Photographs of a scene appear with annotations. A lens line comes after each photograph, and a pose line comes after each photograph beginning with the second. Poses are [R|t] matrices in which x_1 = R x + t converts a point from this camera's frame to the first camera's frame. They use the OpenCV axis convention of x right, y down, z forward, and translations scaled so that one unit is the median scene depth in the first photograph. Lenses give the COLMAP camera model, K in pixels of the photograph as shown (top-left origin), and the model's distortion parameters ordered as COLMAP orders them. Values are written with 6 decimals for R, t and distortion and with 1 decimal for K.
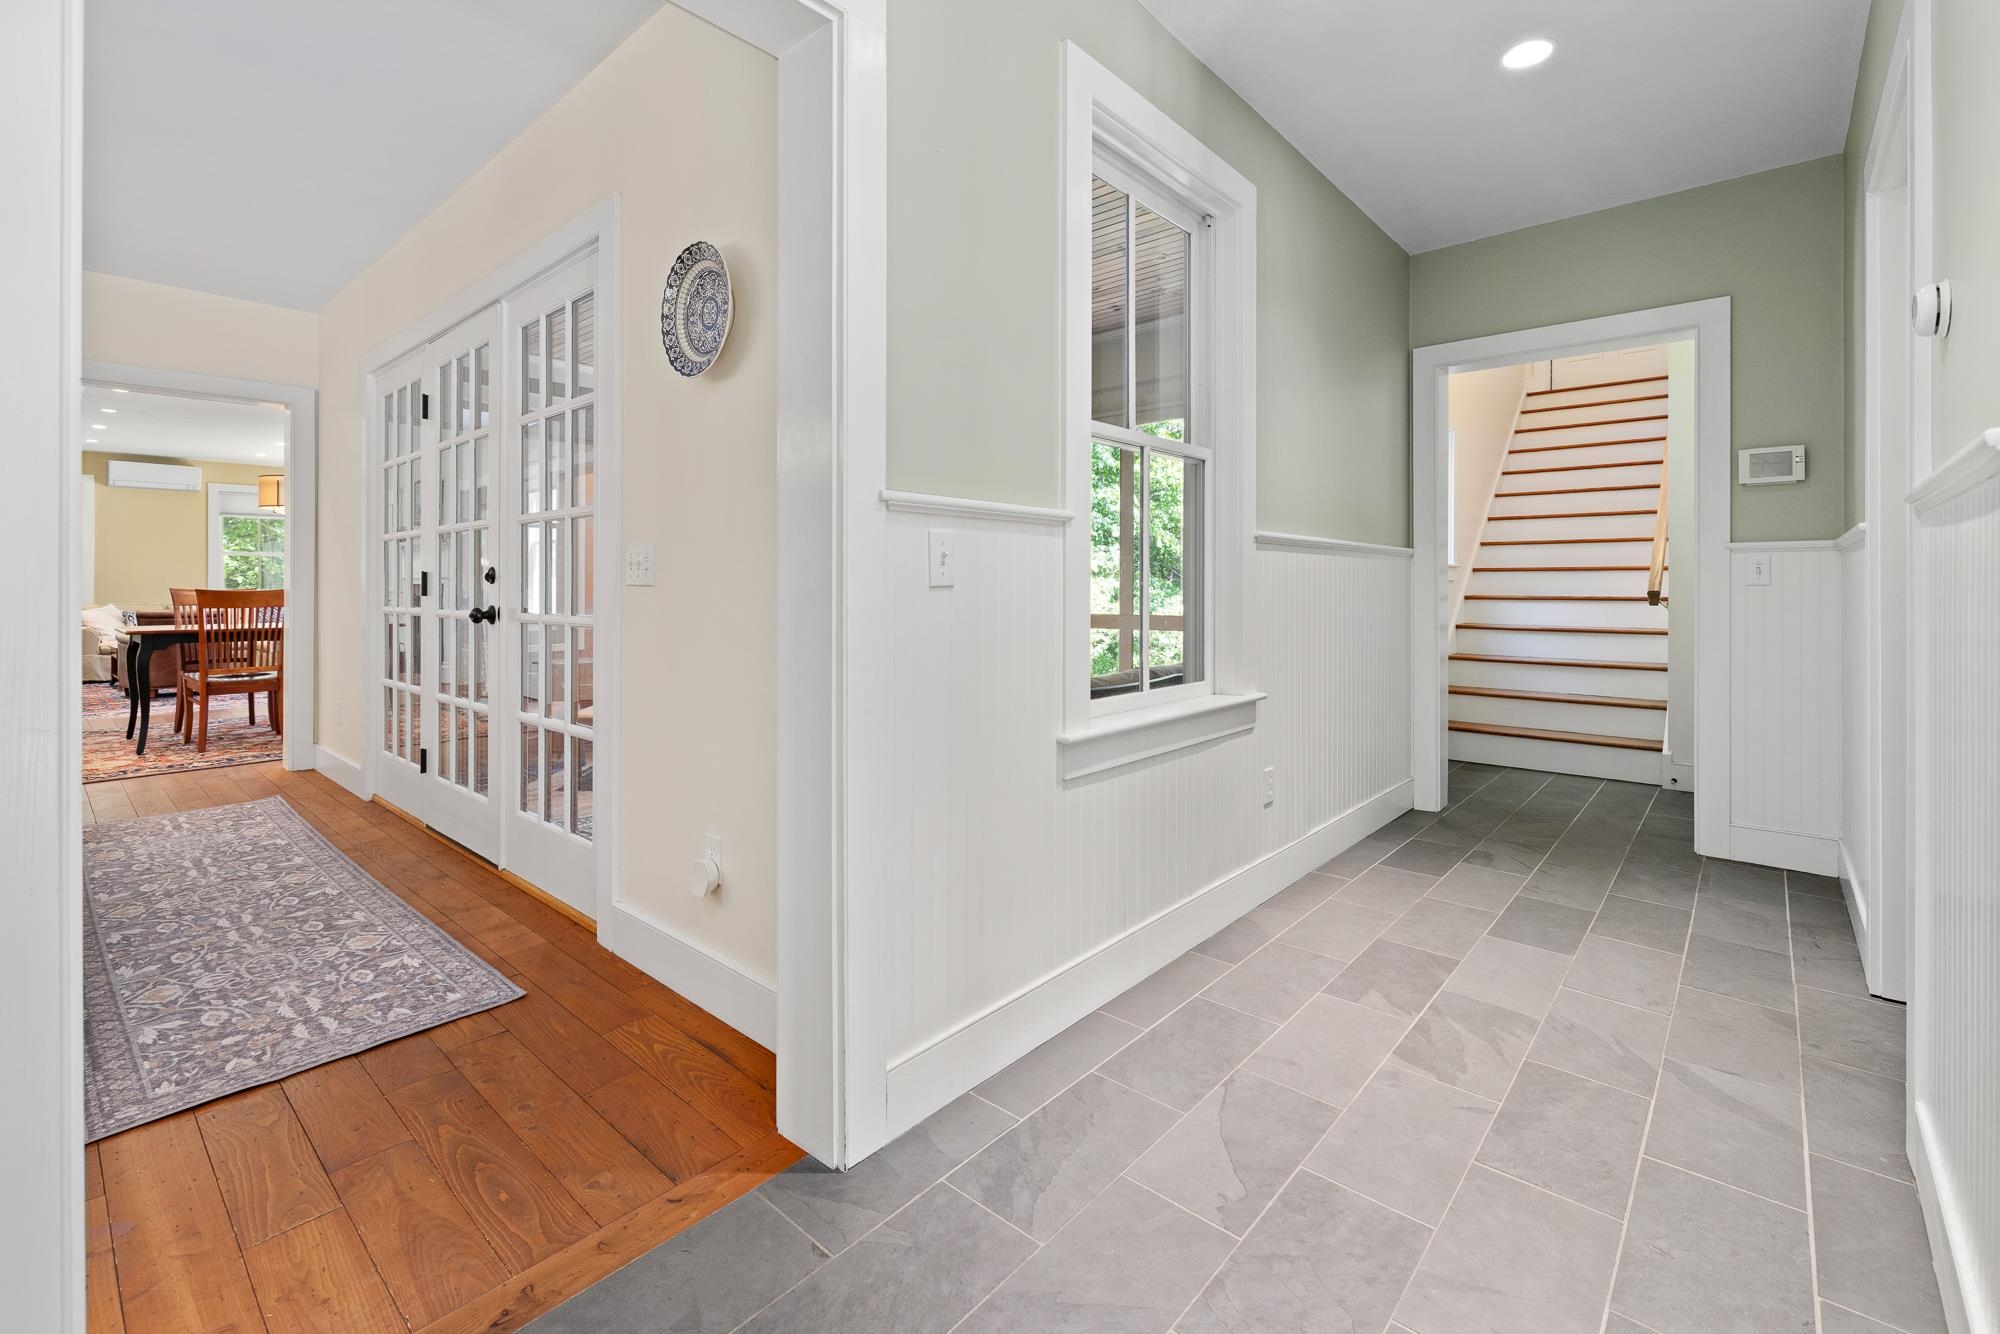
lens RADIAL K [[864.6, 0, 994.2], [0, 864.6, 596.5], [0, 0, 1]] dist [0.000848, 0.000157]
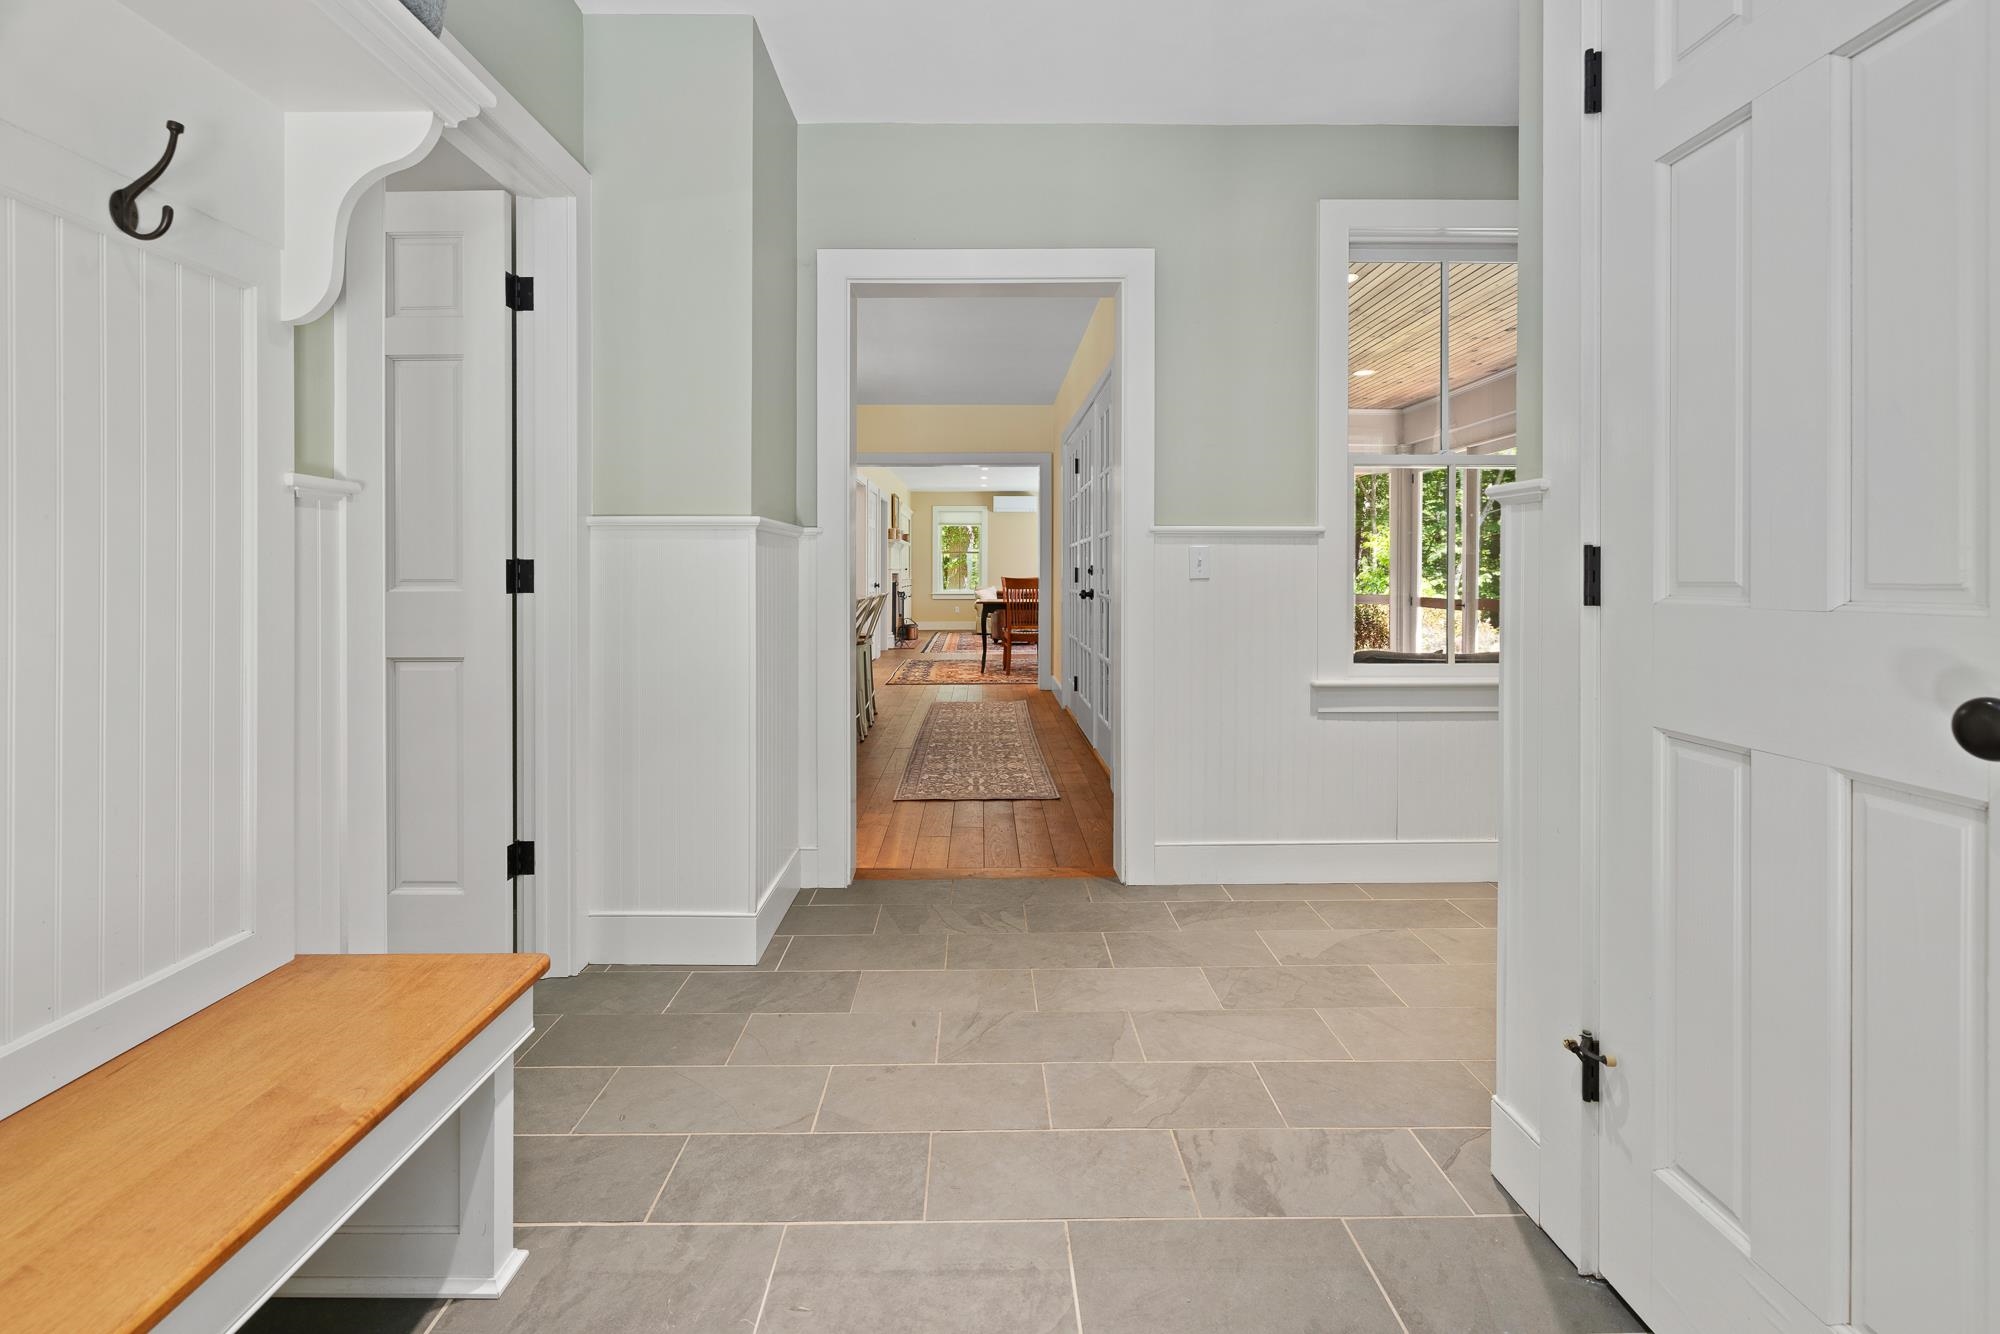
lens RADIAL K [[864.6, 0, 994.2], [0, 864.6, 596.5], [0, 0, 1]] dist [0.000848, 0.000157]
pose [[0.674692, 0.016964, -0.737905, 0.865502], [-0.005087, 0.999819, 0.018334, -0.007216], [0.738082, -0.008616, 0.674656, -0.420027]]
